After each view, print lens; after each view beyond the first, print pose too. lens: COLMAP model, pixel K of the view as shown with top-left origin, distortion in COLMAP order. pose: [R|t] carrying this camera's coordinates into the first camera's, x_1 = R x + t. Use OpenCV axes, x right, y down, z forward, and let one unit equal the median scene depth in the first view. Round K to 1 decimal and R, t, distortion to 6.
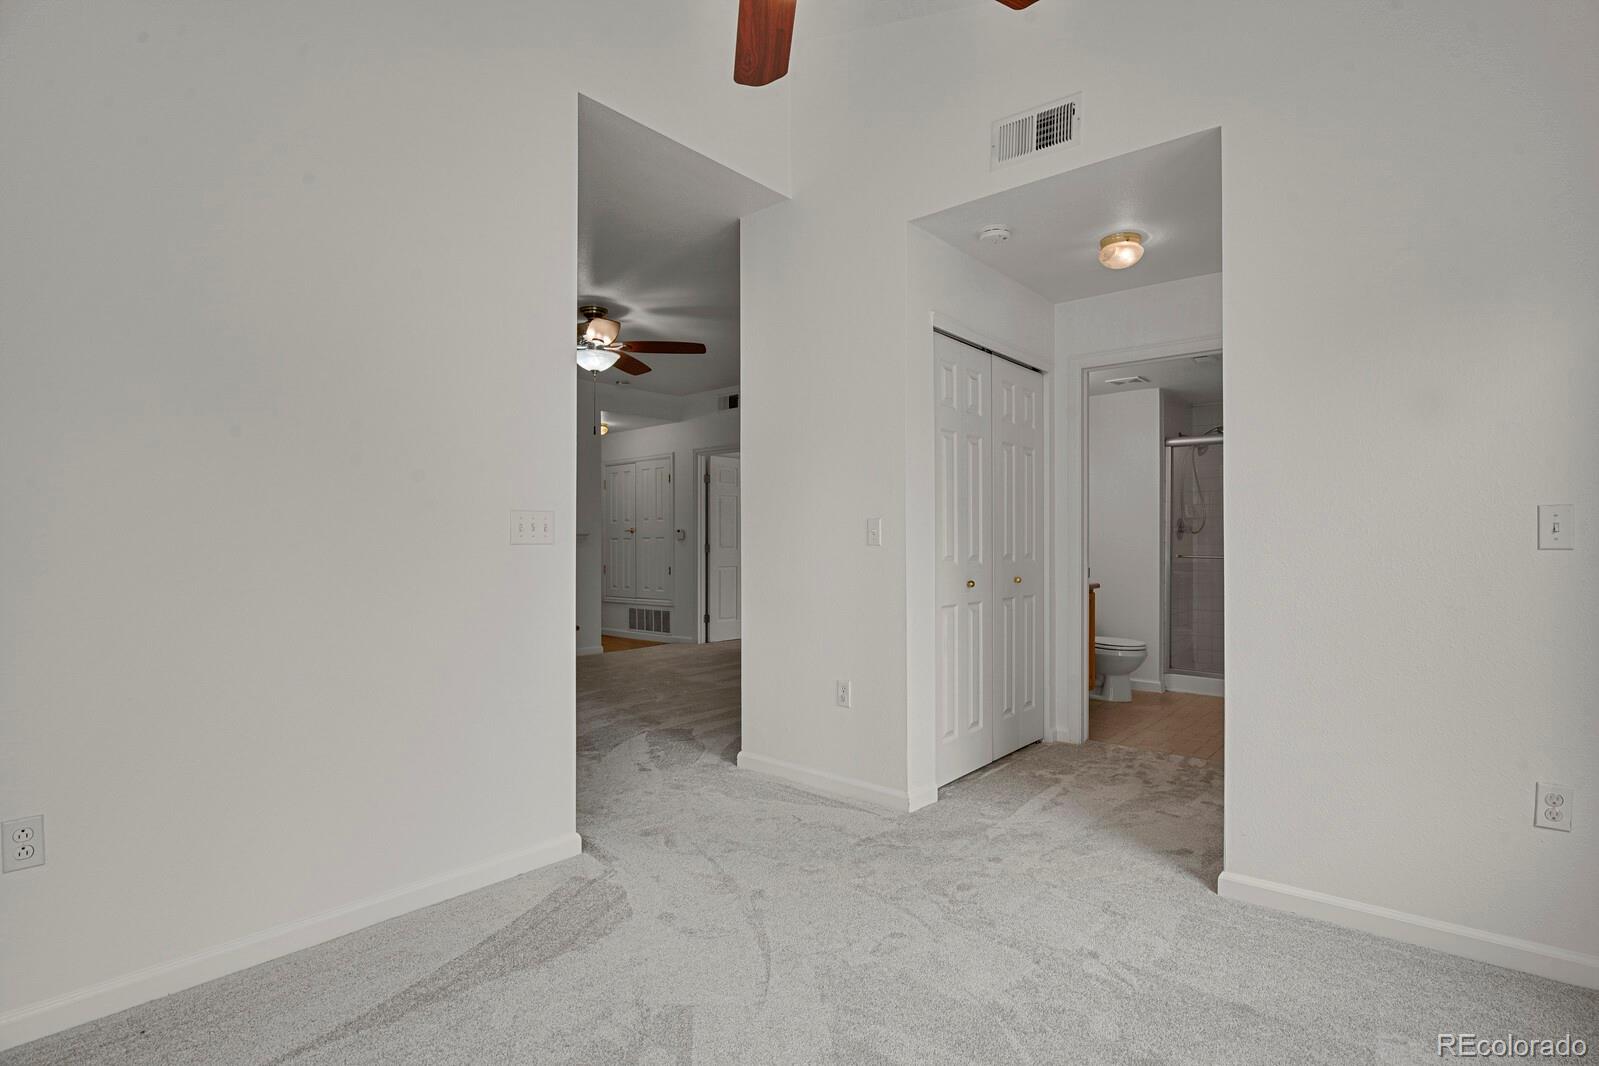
lens RADIAL K [[781.9, 0, 802.4], [0, 781.9, 538.5], [0, 0, 1]] dist [-0.016381, -0.010591]
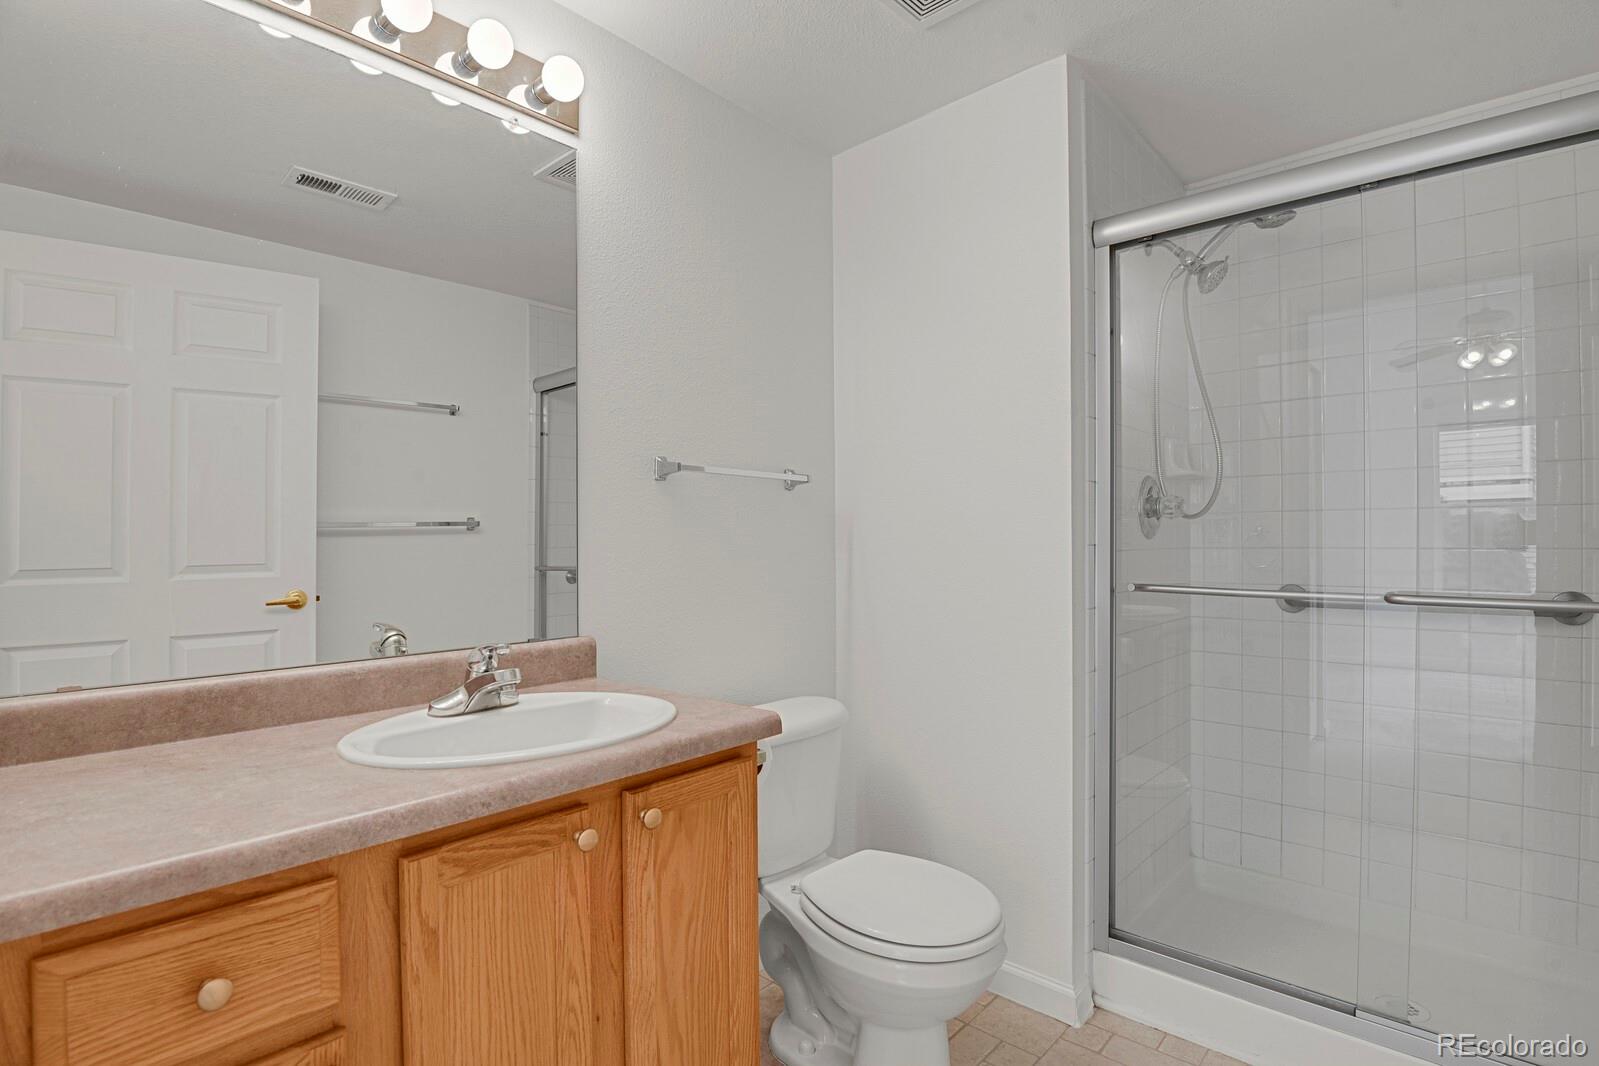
lens RADIAL K [[806.1, 0, 799.5], [0, 806.1, 533.0], [0, 0, 1]] dist [-0.021262, -0.000352]
pose [[0.999955, -0.005027, -0.008004, 0.328864], [0.005121, 0.999917, 0.011790, -0.005259], [0.007944, -0.011831, 0.999898, 0.633979]]
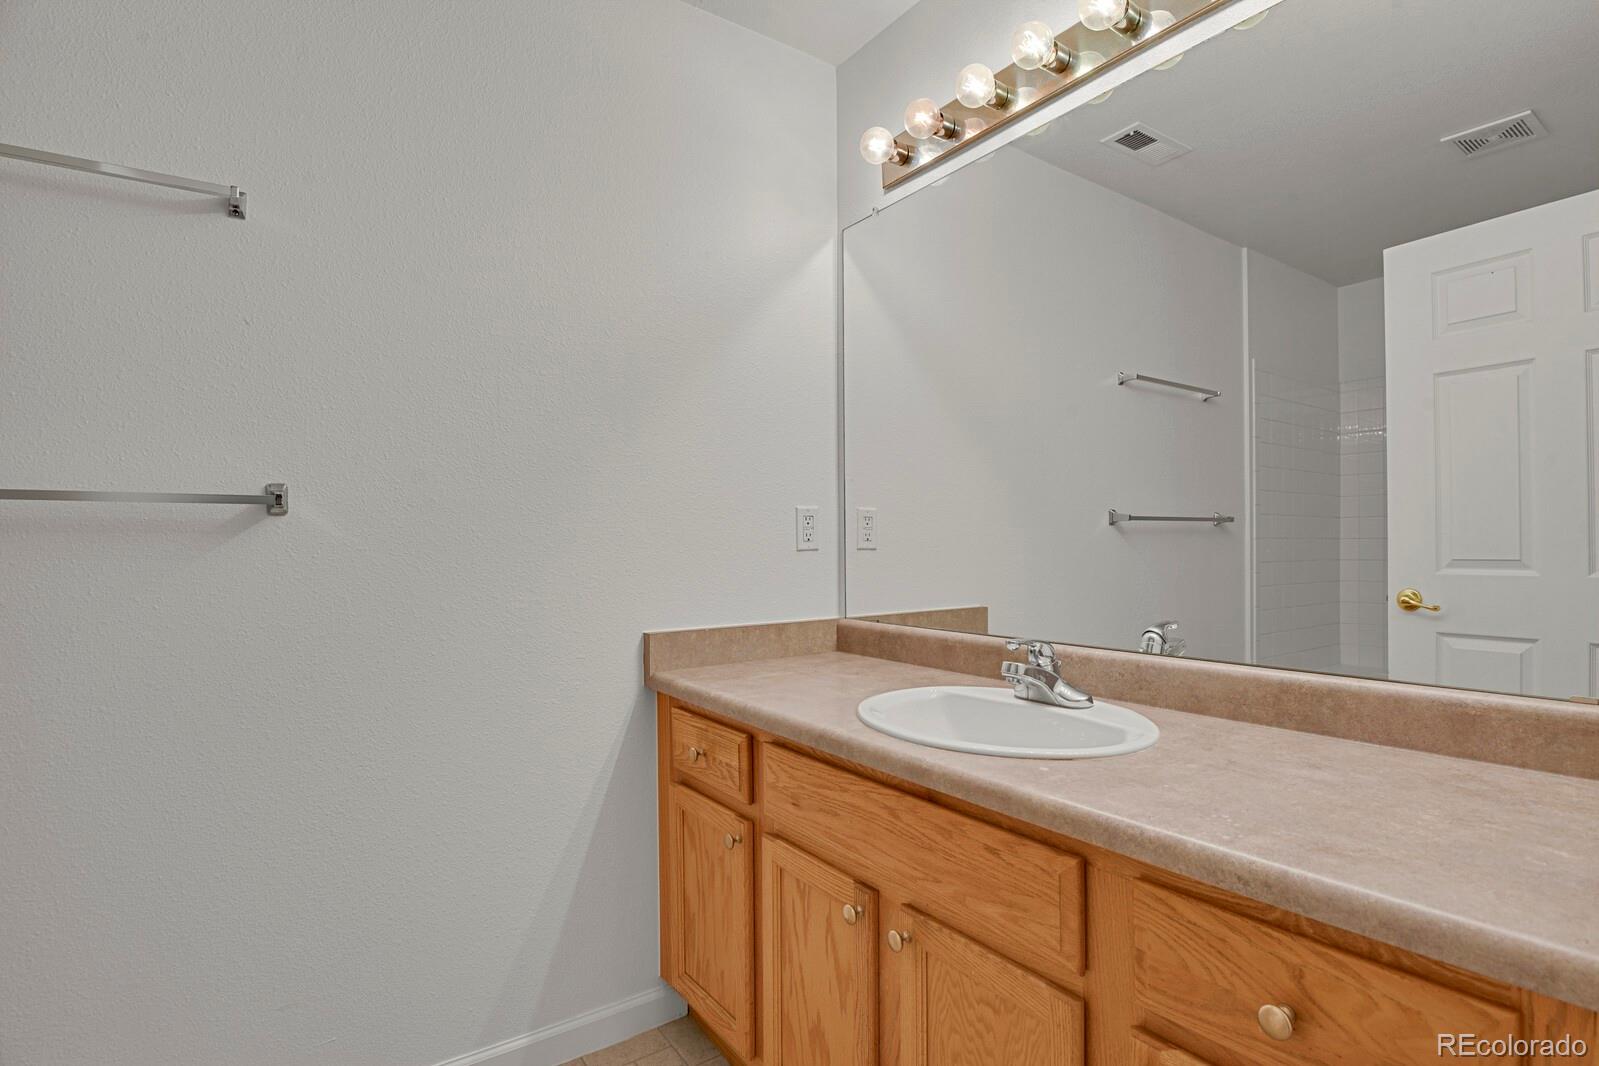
lens RADIAL K [[785.9, 0, 791.7], [0, 785.9, 540.1], [0, 0, 1]] dist [-0.027547, -0.000720]
pose [[-0.218163, 0.001040, -0.975912, 1.192198], [0.029189, 0.999559, -0.005460, 0.029918], [0.975476, -0.029677, -0.218097, 2.205198]]
